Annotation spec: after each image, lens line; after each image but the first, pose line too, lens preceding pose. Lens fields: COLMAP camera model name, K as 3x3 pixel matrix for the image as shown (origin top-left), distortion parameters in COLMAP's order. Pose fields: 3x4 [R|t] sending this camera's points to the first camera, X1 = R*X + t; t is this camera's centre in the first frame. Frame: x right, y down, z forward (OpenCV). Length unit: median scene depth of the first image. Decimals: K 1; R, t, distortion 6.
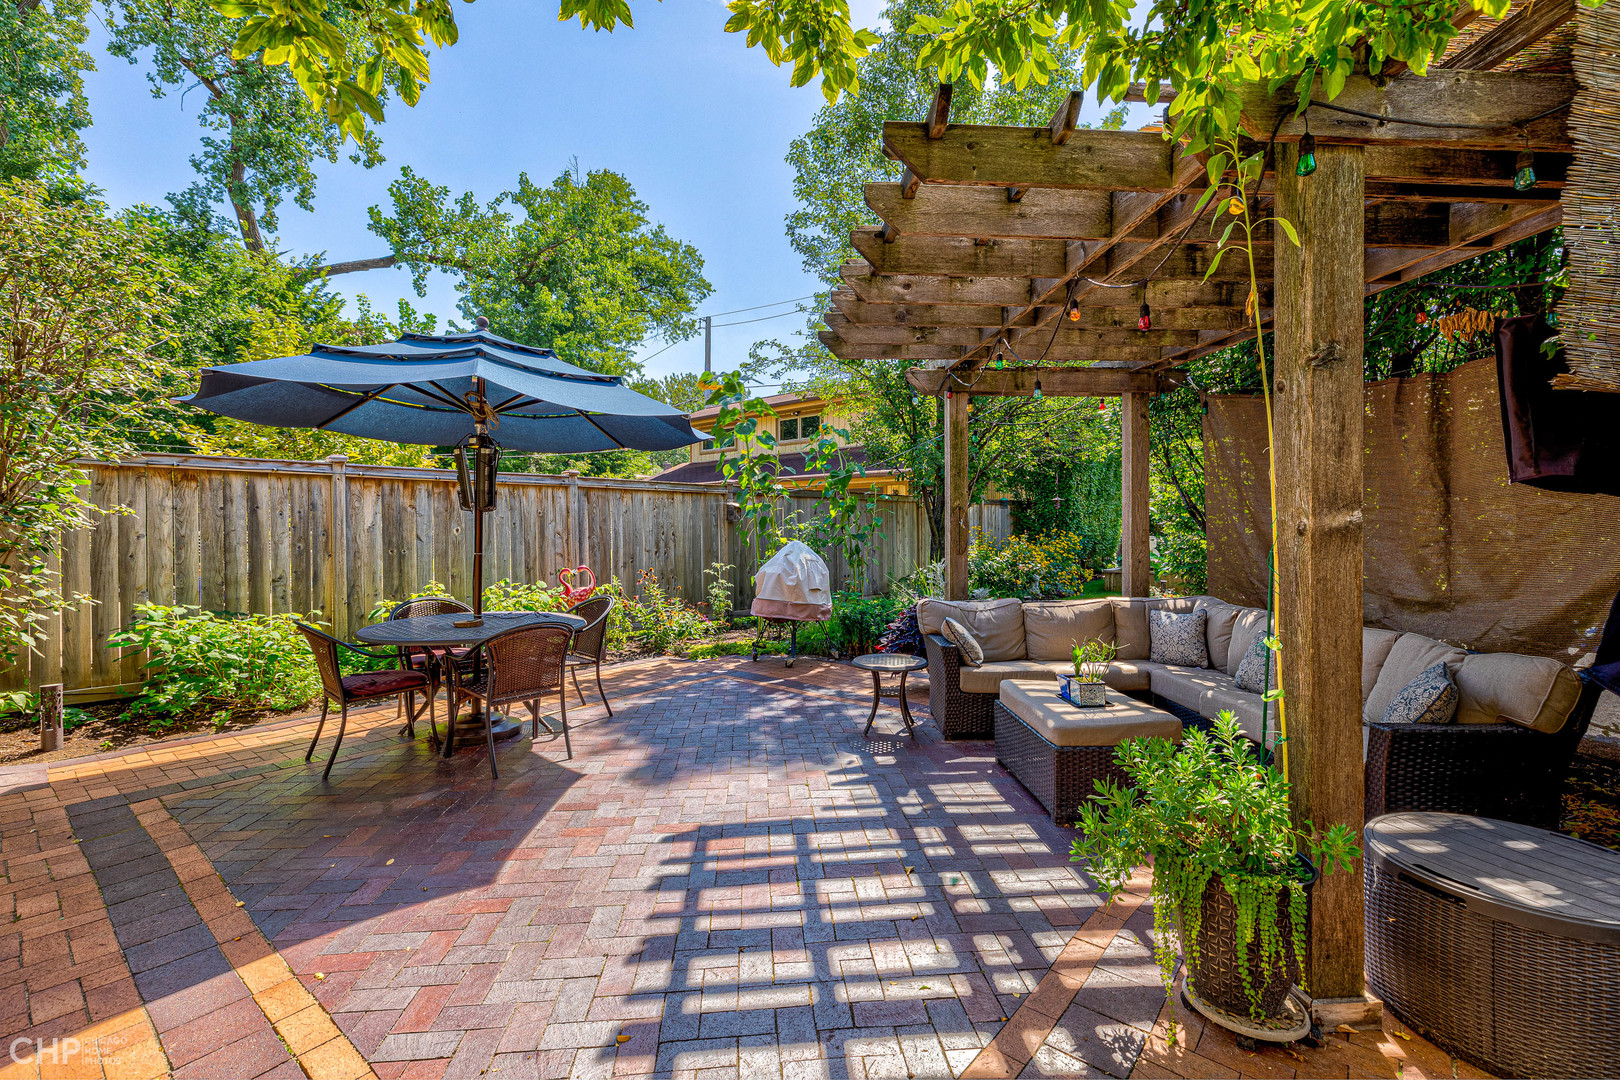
lens RADIAL K [[714.1, 0, 810.0], [0, 714.1, 540.0], [0, 0, 1]] dist [-0.000610, -0.000177]
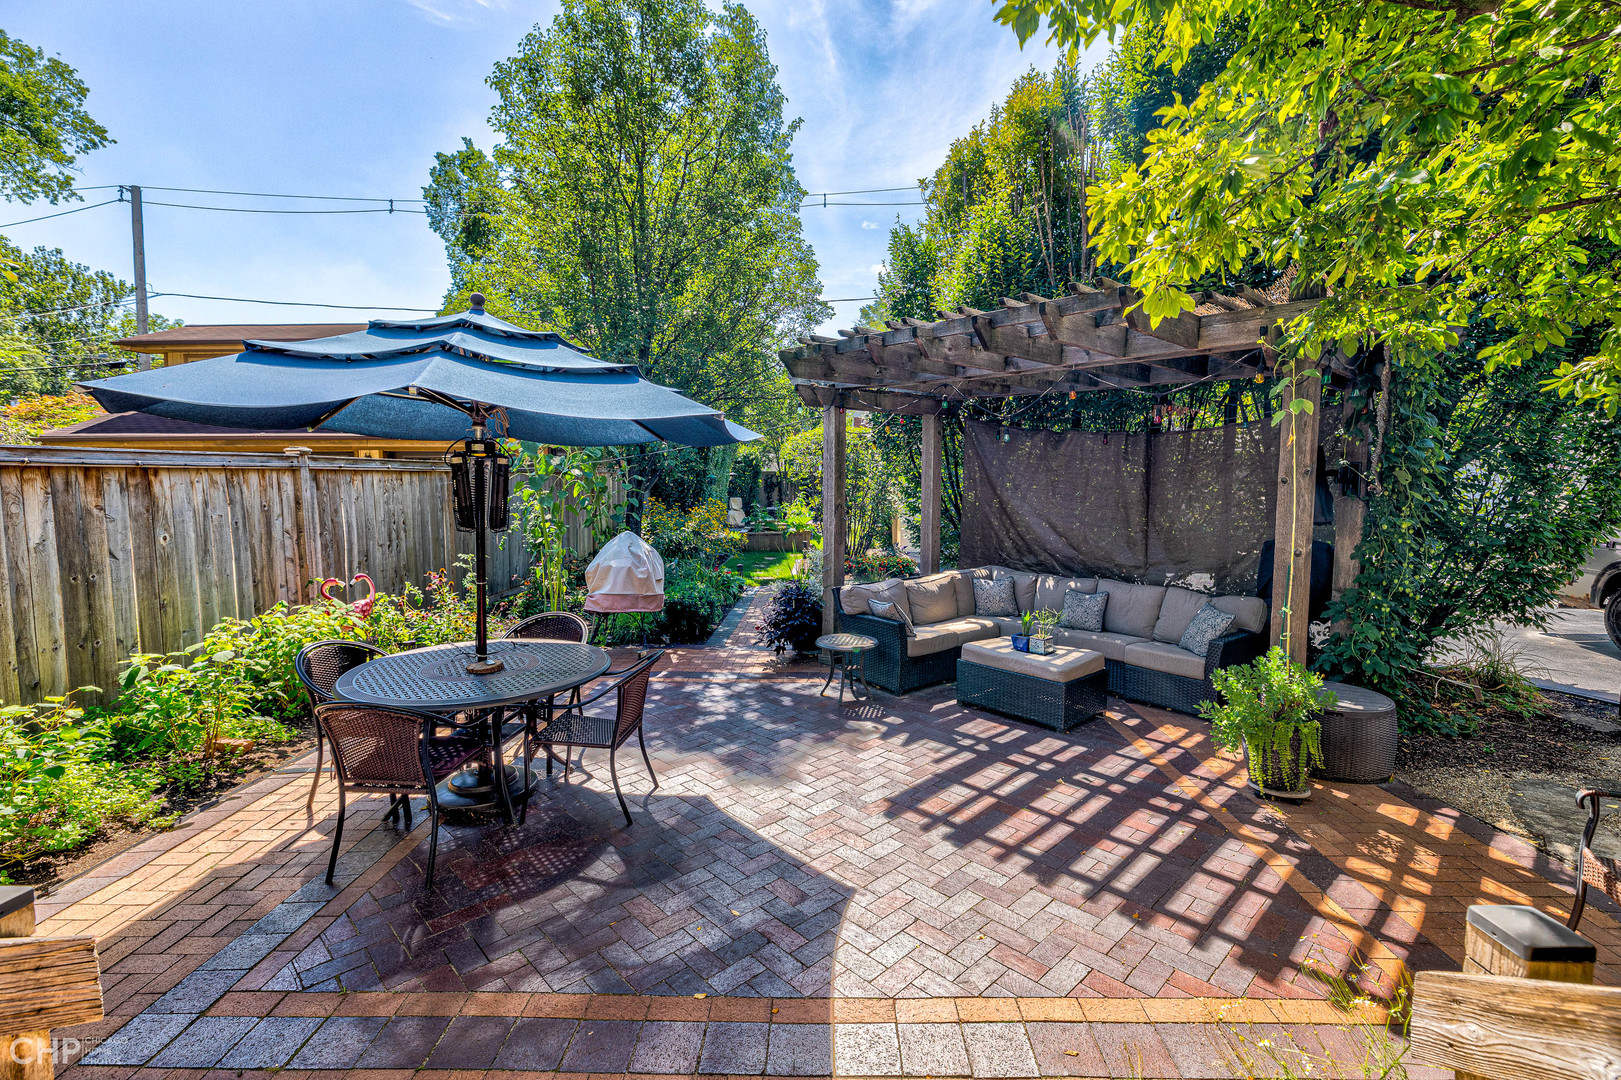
lens RADIAL K [[722.3, 0, 814.2], [0, 722.3, 529.2], [0, 0, 1]] dist [0.007037, -0.001376]
pose [[0.778267, -0.043085, 0.626453, -0.472936], [0.008806, 0.998294, 0.057719, -0.060807], [-0.627871, -0.039404, 0.777319, 0.069320]]
